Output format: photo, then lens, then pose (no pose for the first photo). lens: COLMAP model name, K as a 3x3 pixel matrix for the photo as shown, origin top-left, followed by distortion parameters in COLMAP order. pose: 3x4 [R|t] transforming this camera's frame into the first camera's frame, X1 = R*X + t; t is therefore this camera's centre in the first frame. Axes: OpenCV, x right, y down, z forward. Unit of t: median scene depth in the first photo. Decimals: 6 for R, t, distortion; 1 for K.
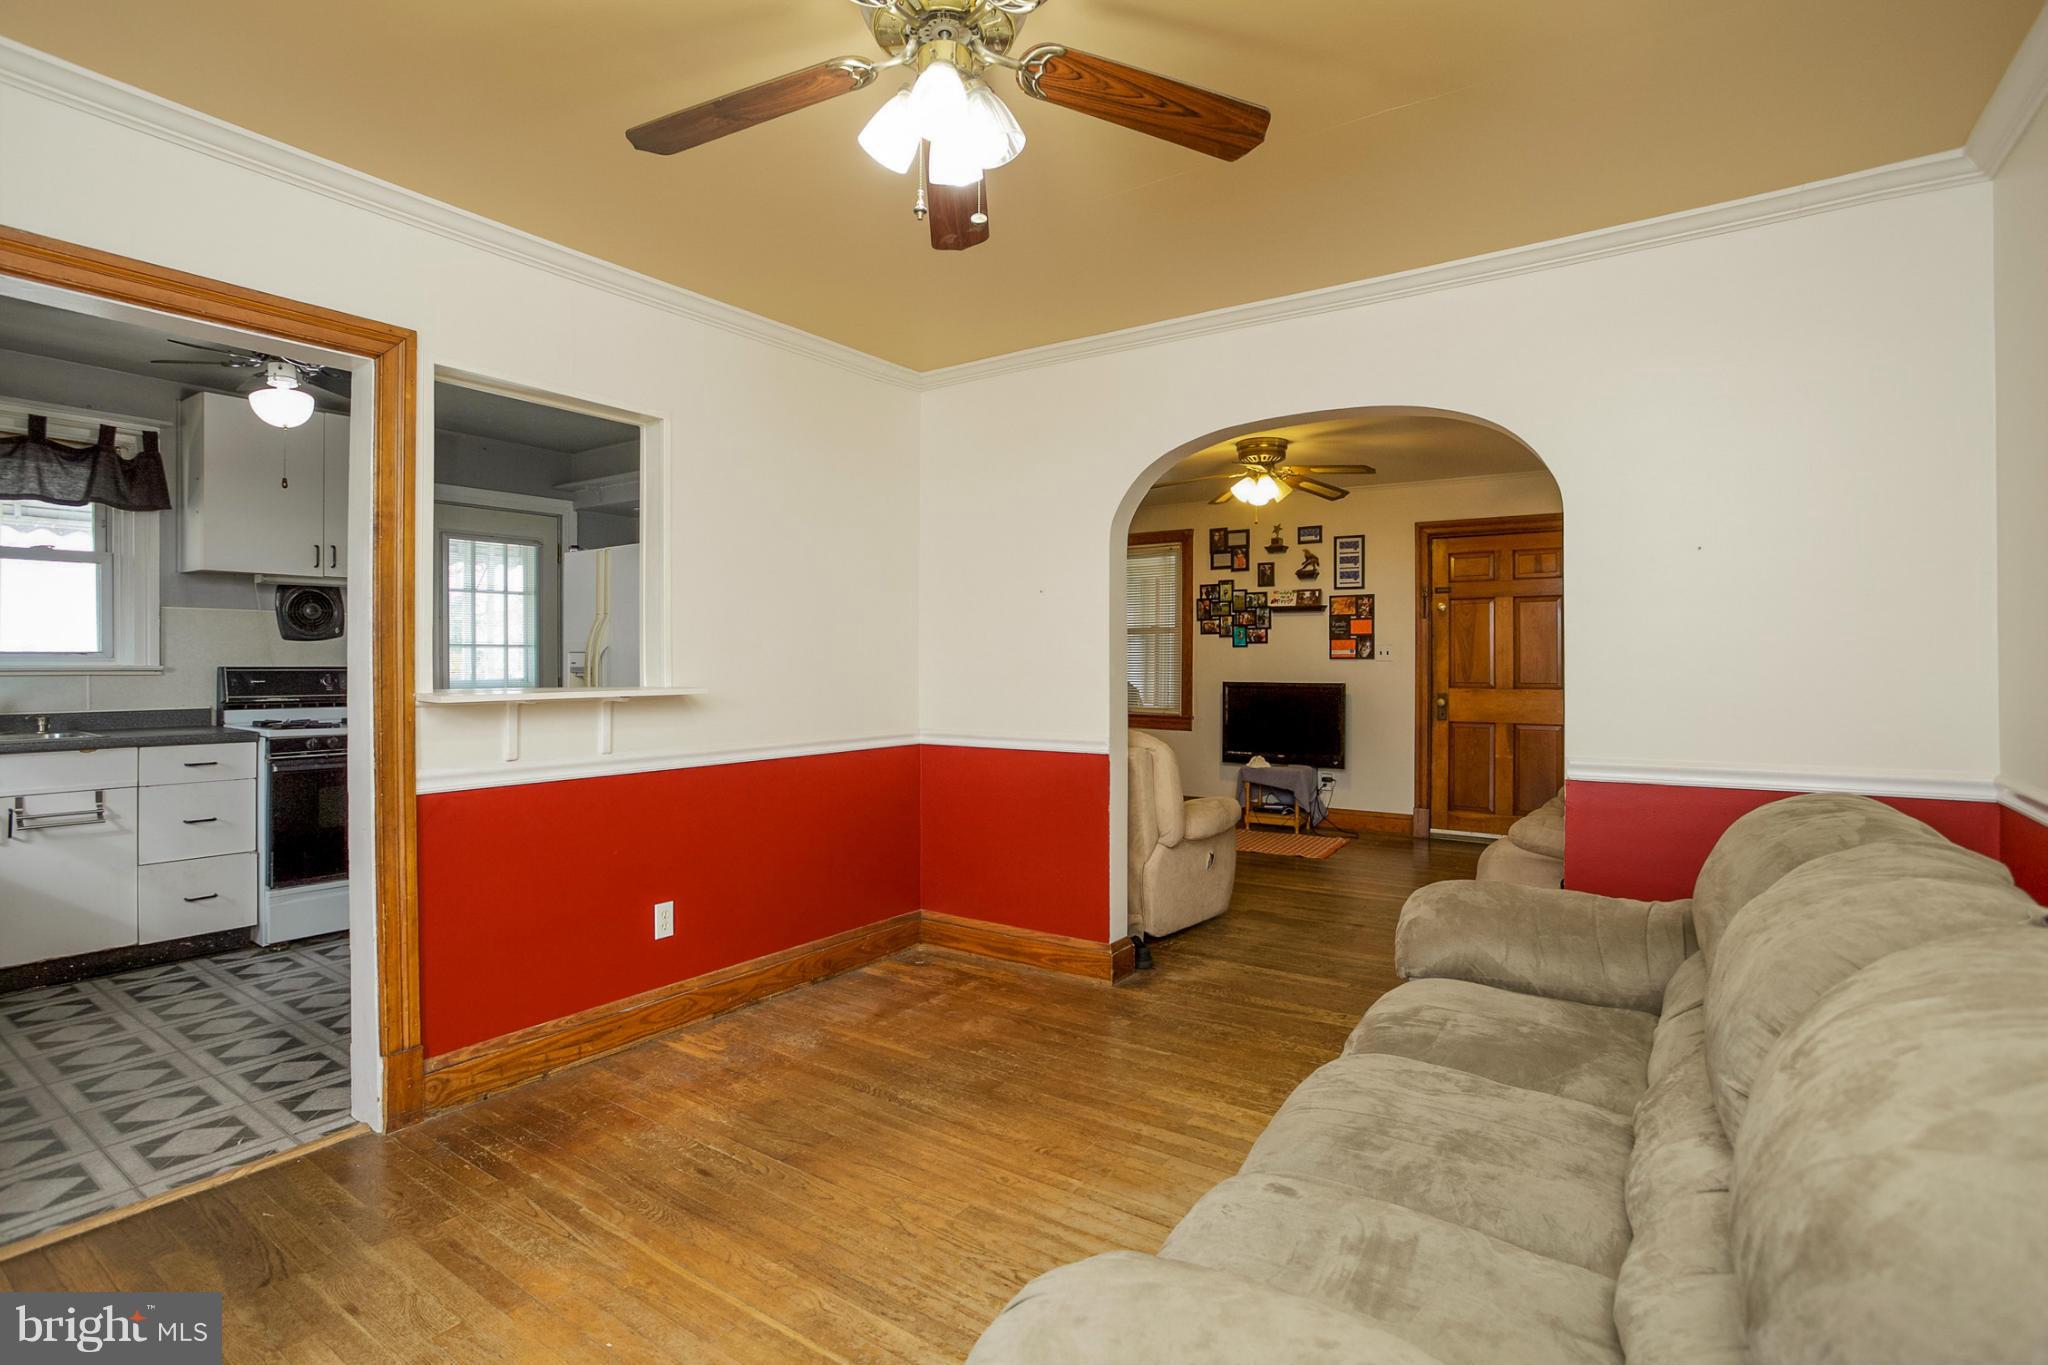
lens RADIAL K [[991.4, 0, 1035.2], [0, 991.4, 664.7], [0, 0, 1]] dist [-0.083849, 0.045250]
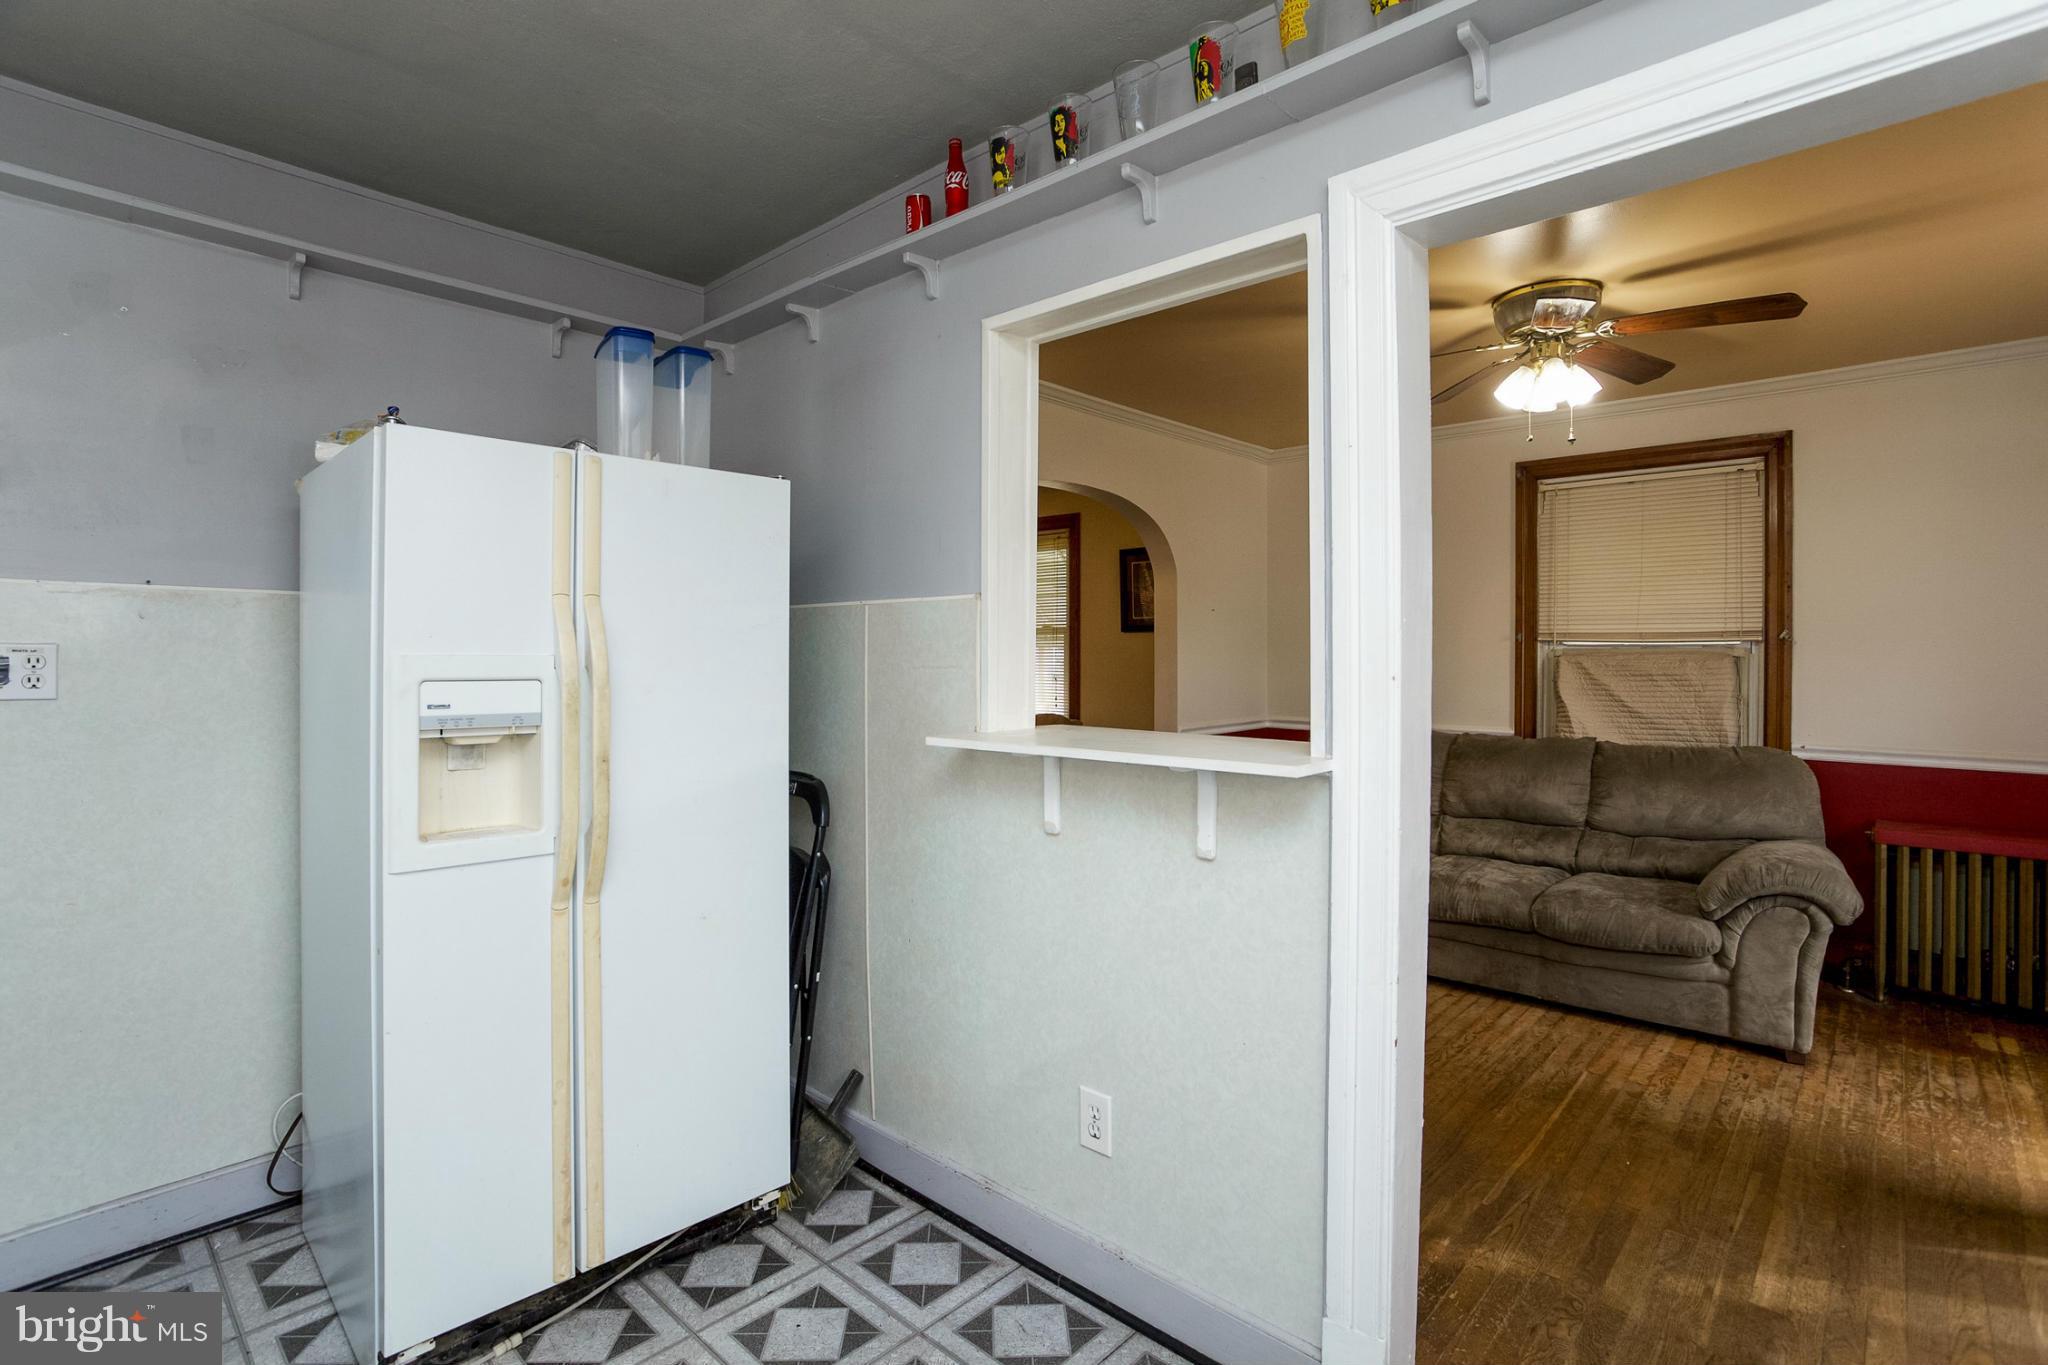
lens RADIAL K [[981.7, 0, 1015.0], [0, 981.7, 666.8], [0, 0, 1]] dist [-0.037557, 0.014304]
pose [[0.139963, -0.014575, 0.990049, -0.491949], [-0.003028, 0.999881, 0.015148, -0.013601], [-0.990152, -0.005118, 0.139902, 0.421752]]
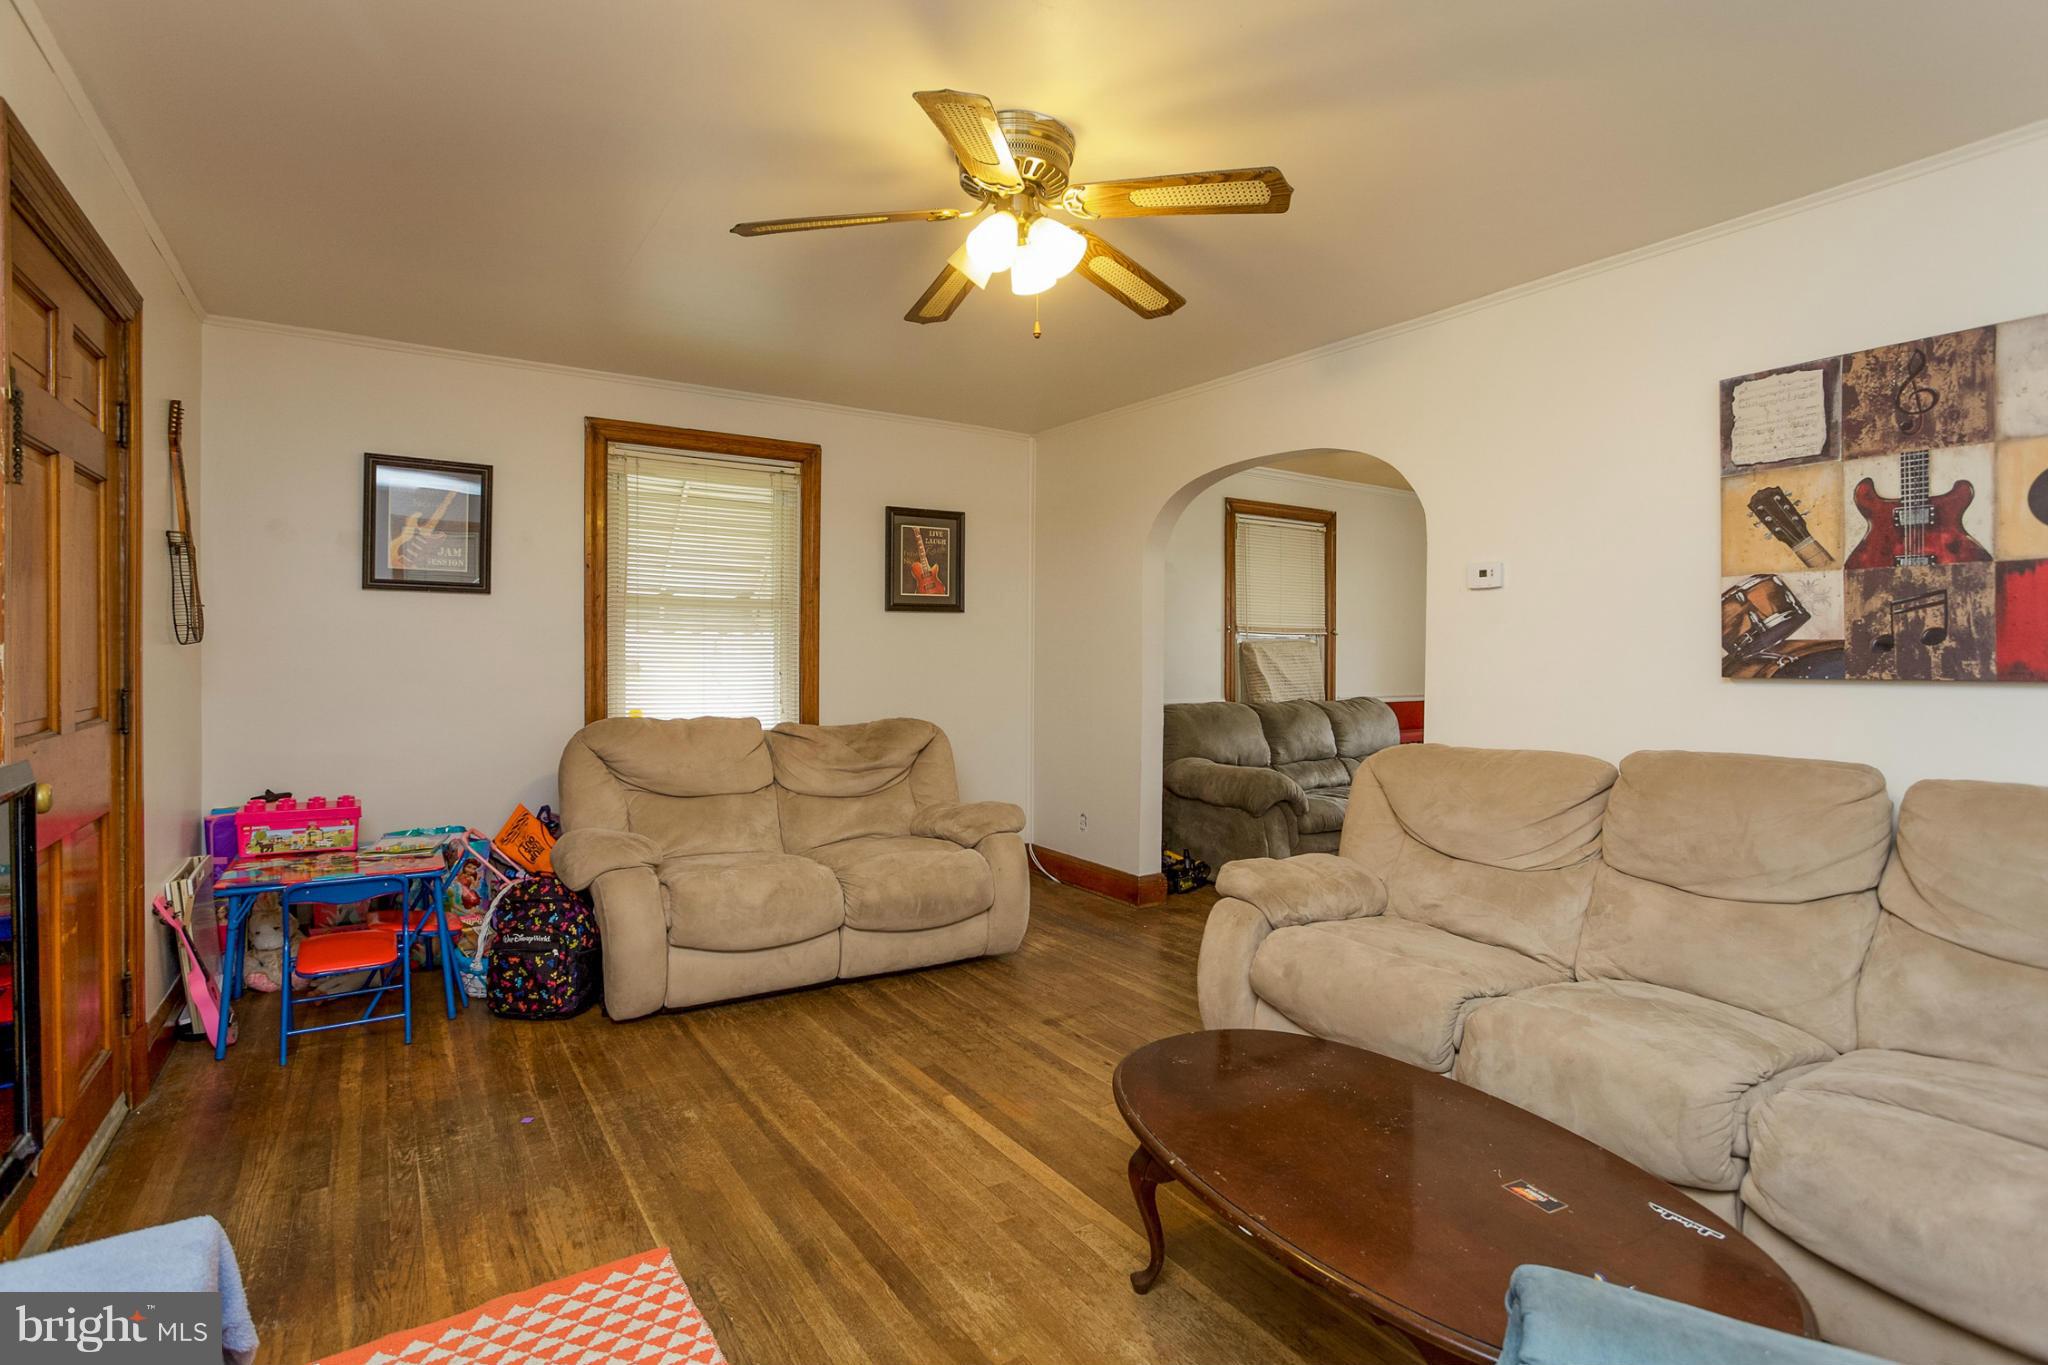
lens RADIAL K [[981.7, 0, 1015.0], [0, 981.7, 666.8], [0, 0, 1]] dist [-0.037557, 0.014304]
pose [[-0.922640, -0.012685, 0.385453, 0.051876], [-0.006536, 0.999830, 0.017259, -0.004638], [-0.385606, 0.013404, -0.922566, 1.082508]]
